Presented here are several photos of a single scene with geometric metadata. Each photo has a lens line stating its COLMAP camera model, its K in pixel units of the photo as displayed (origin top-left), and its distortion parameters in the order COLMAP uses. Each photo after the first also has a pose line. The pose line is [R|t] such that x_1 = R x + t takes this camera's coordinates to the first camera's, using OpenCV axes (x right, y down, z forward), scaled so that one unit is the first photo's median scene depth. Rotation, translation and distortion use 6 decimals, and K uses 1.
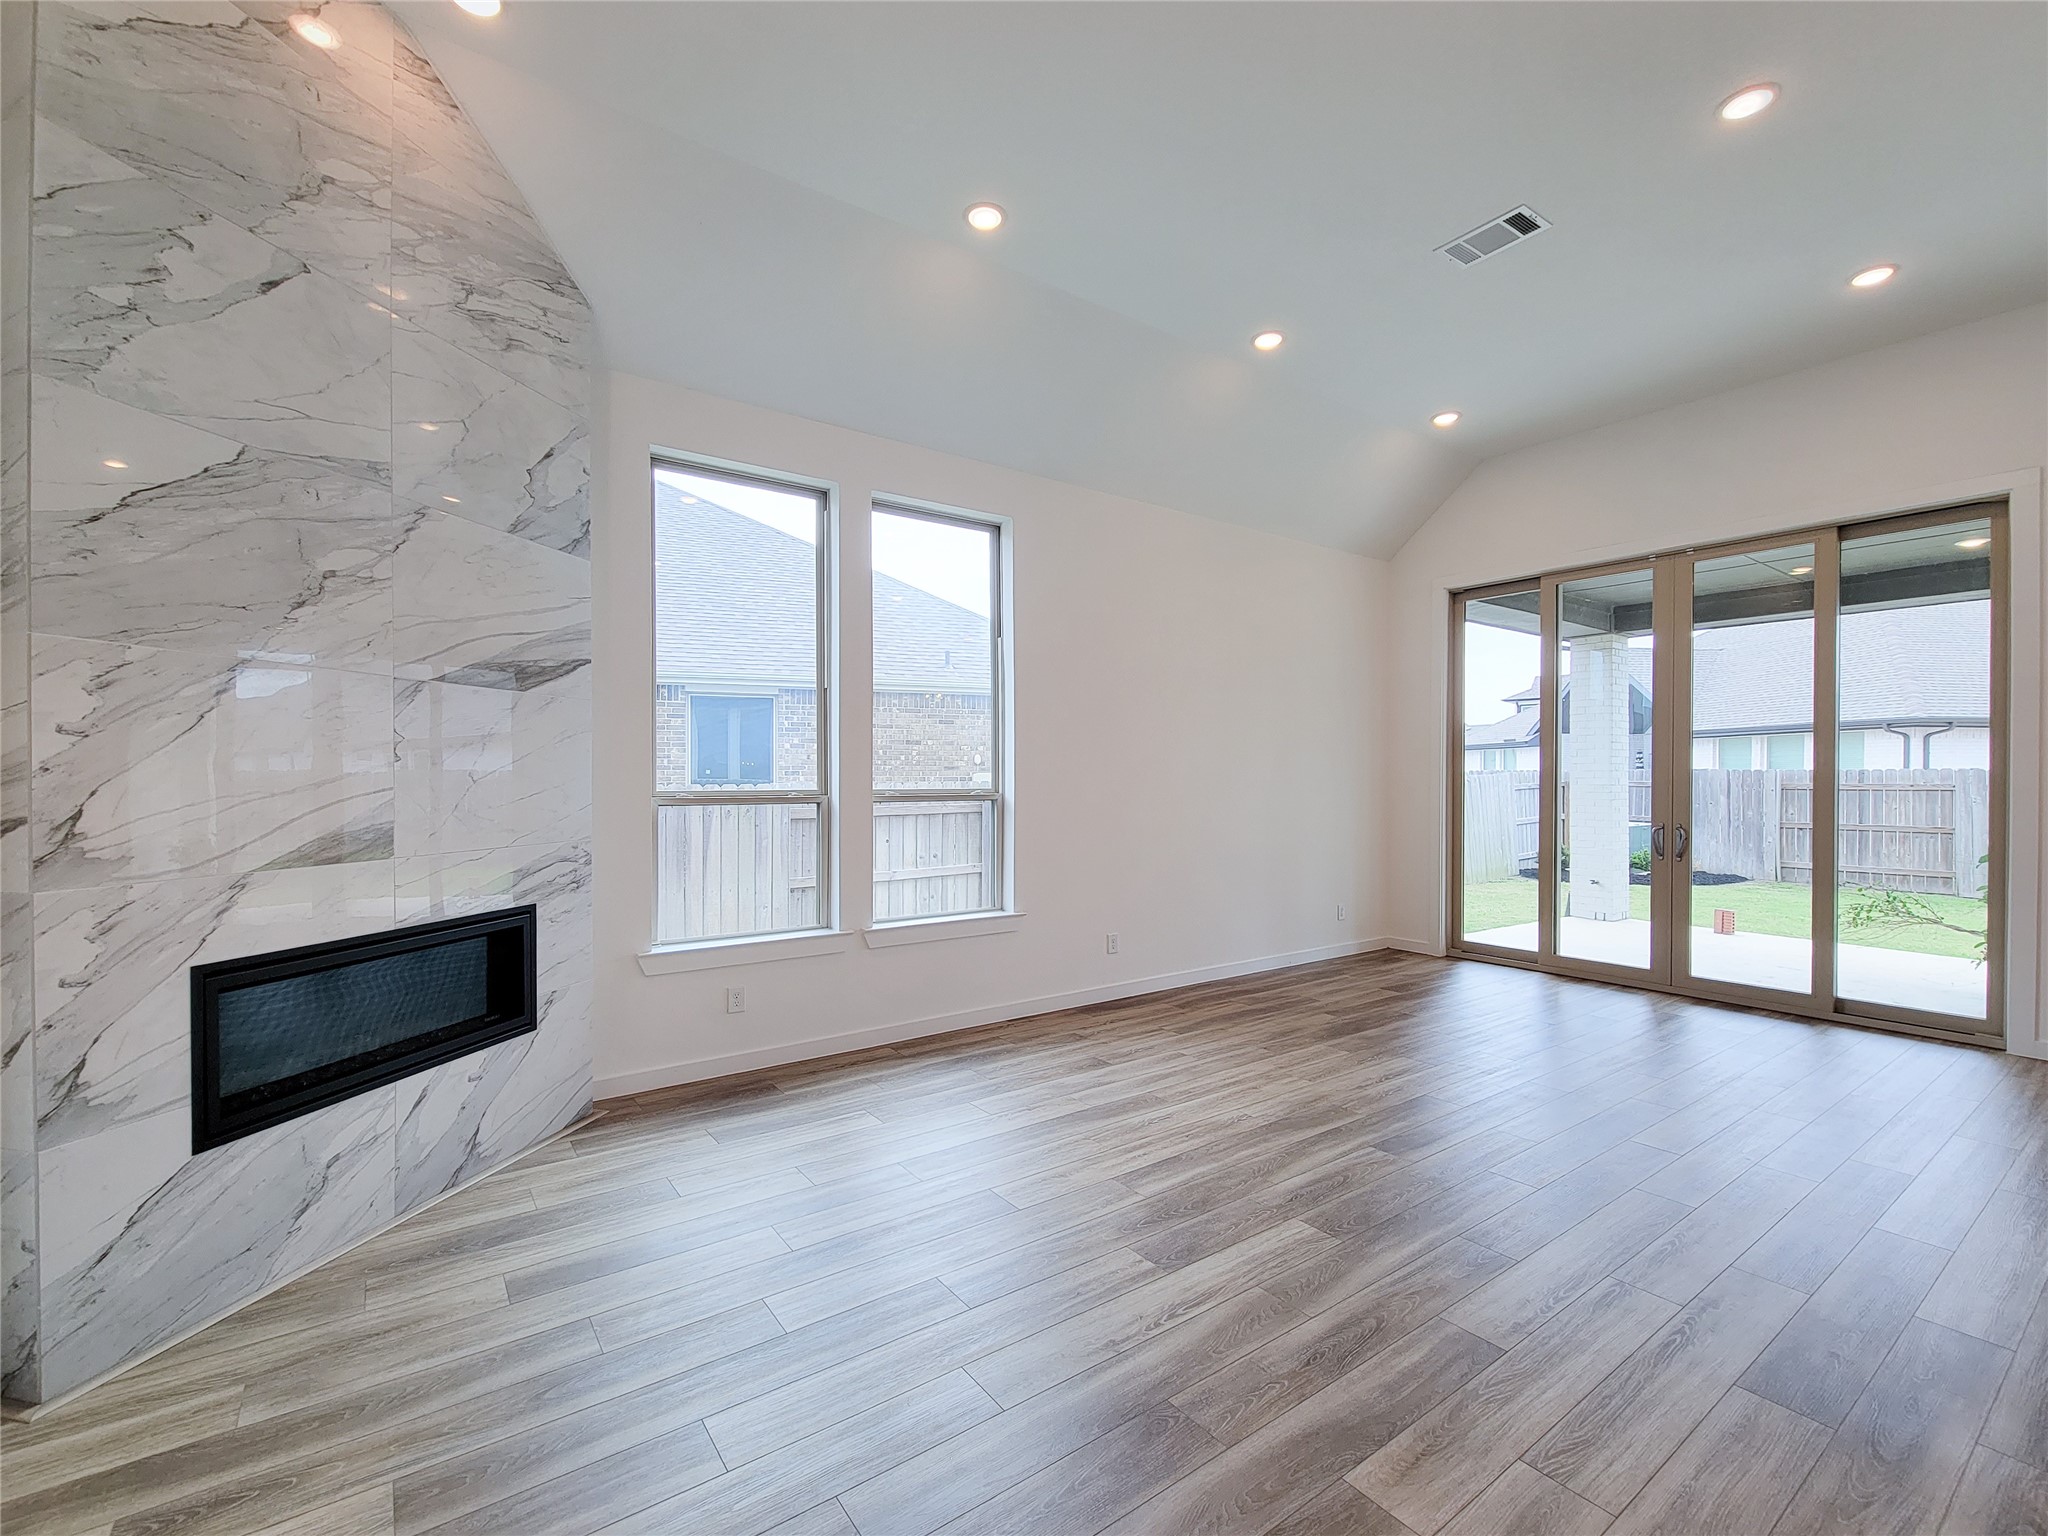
lens RADIAL K [[846.3, 0, 998.2], [0, 846.3, 773.3], [0, 0, 1]] dist [0.011889, -0.004683]
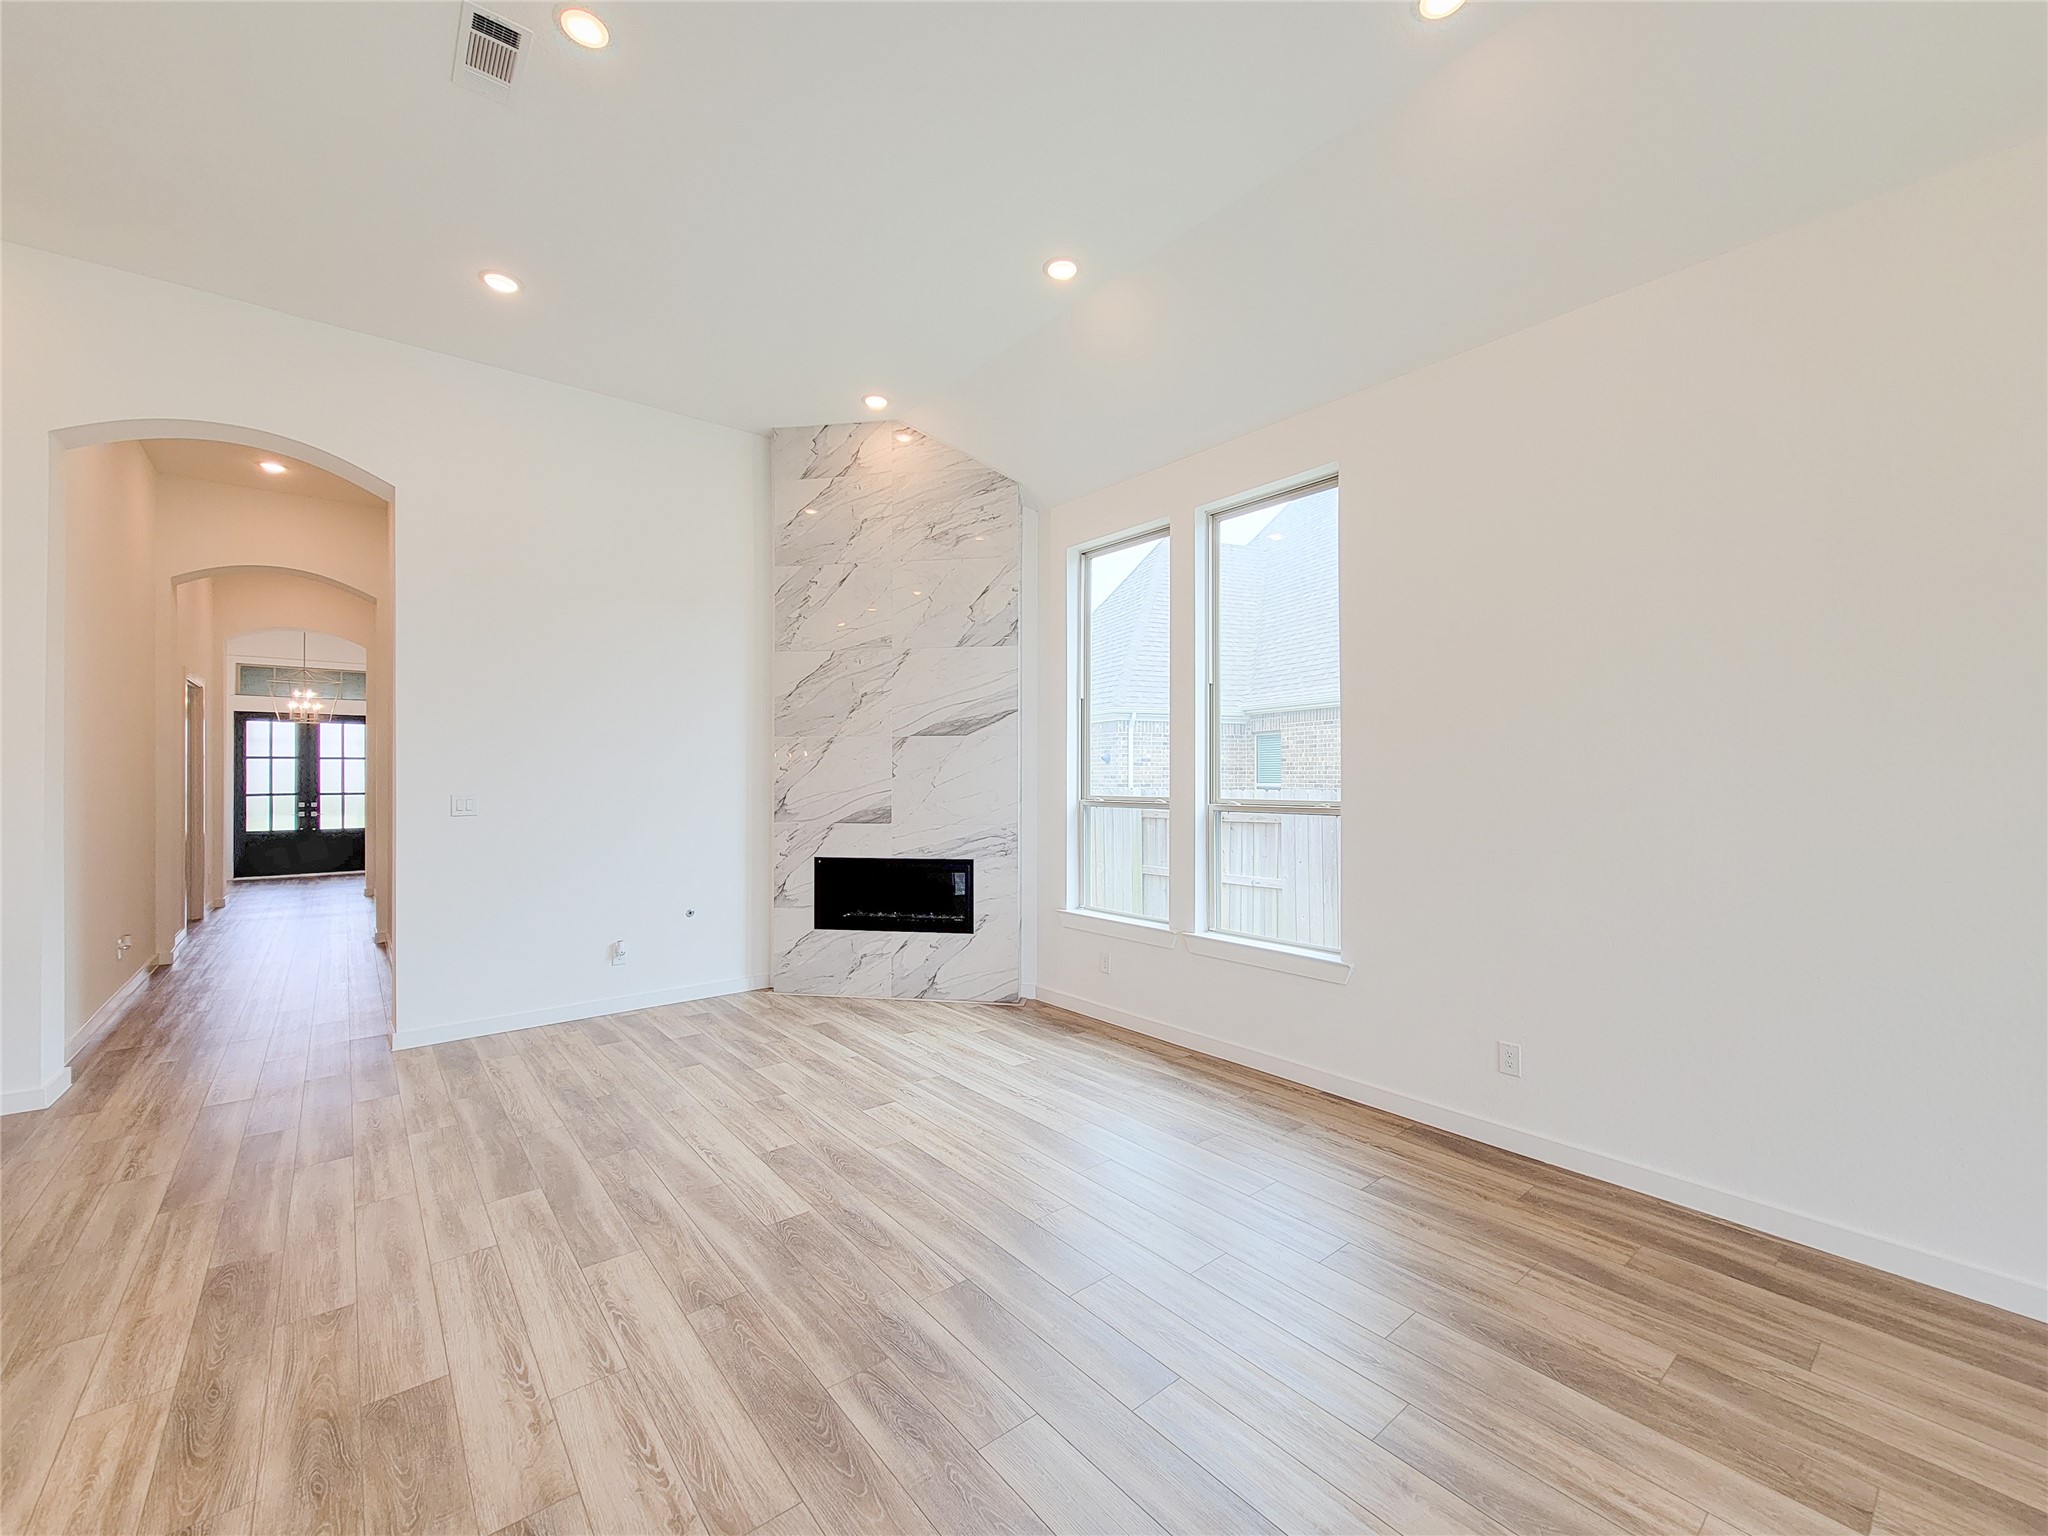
lens RADIAL K [[846.3, 0, 1022.8], [0, 846.3, 765.4], [0, 0, 1]] dist [0.011889, -0.004683]
pose [[0.103145, -0.009992, -0.994616, 1.196307], [0.002417, 0.999949, -0.009795, -0.019004], [0.994663, -0.001394, 0.103164, 0.955306]]
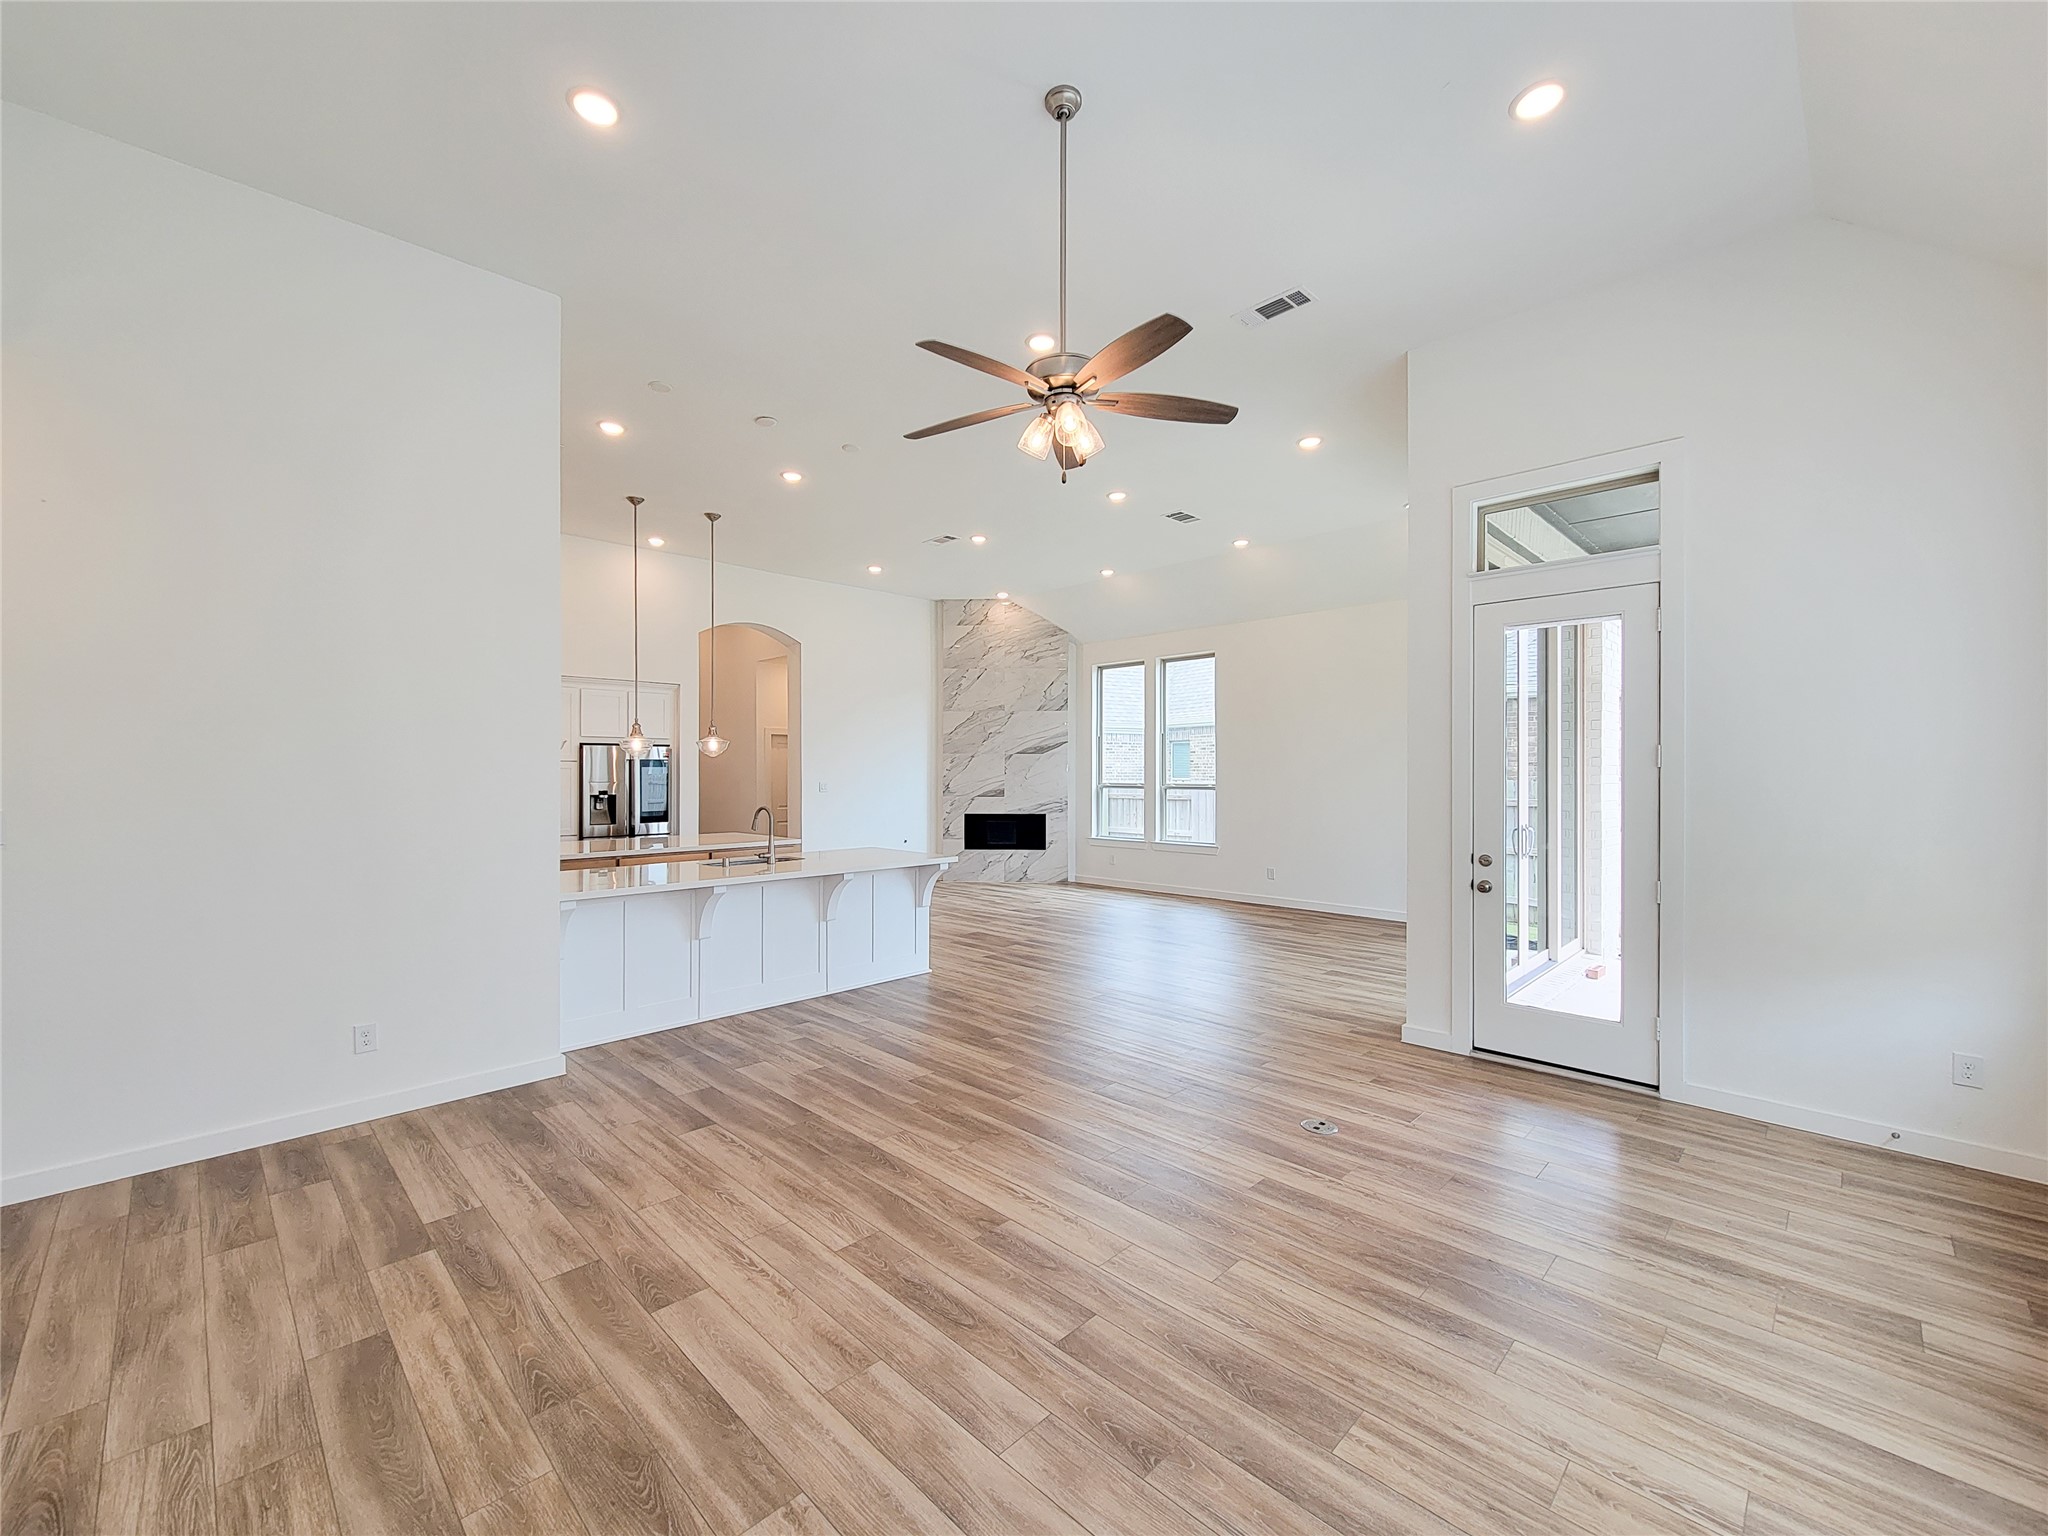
lens RADIAL K [[846.3, 0, 1013.0], [0, 846.3, 761.6], [0, 0, 1]] dist [0.011889, -0.004683]
pose [[0.199494, -0.009112, -0.979857, 2.971529], [0.001030, 0.999958, -0.009090, -0.032600], [0.979898, 0.000804, 0.199495, 0.171195]]
